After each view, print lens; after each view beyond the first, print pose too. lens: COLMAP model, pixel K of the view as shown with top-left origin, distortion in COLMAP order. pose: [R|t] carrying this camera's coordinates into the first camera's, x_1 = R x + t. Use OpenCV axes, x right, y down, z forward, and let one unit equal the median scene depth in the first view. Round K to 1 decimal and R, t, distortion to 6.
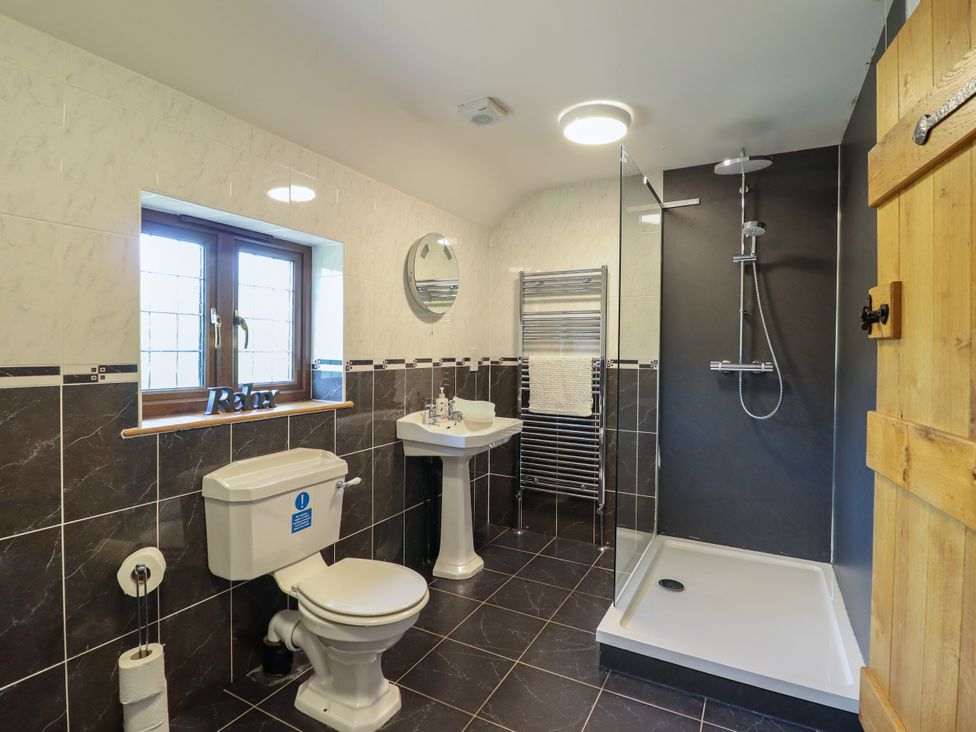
lens RADIAL K [[508.3, 0, 491.9], [0, 508.3, 363.0], [0, 0, 1]] dist [-0.000411, 0.001183]
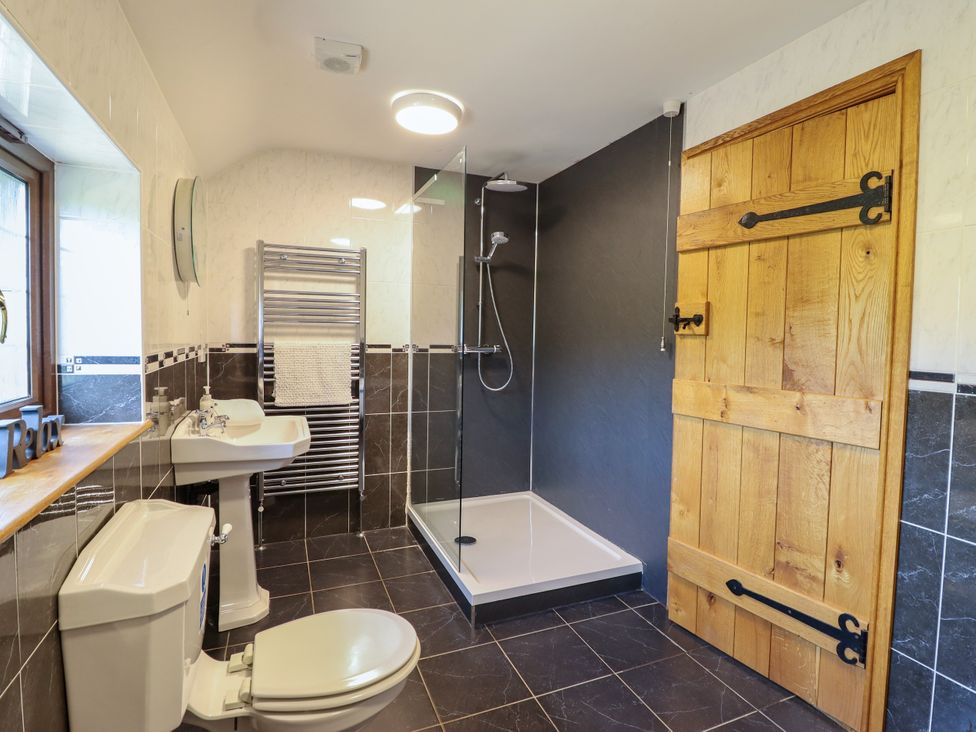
lens RADIAL K [[508.3, 0, 488.1], [0, 508.3, 360.3], [0, 0, 1]] dist [-0.000411, 0.001183]
pose [[0.635401, -0.042269, 0.771025, -0.385512], [0.009503, 0.998853, 0.046928, -0.020236], [-0.772124, -0.022491, 0.635073, 0.190393]]
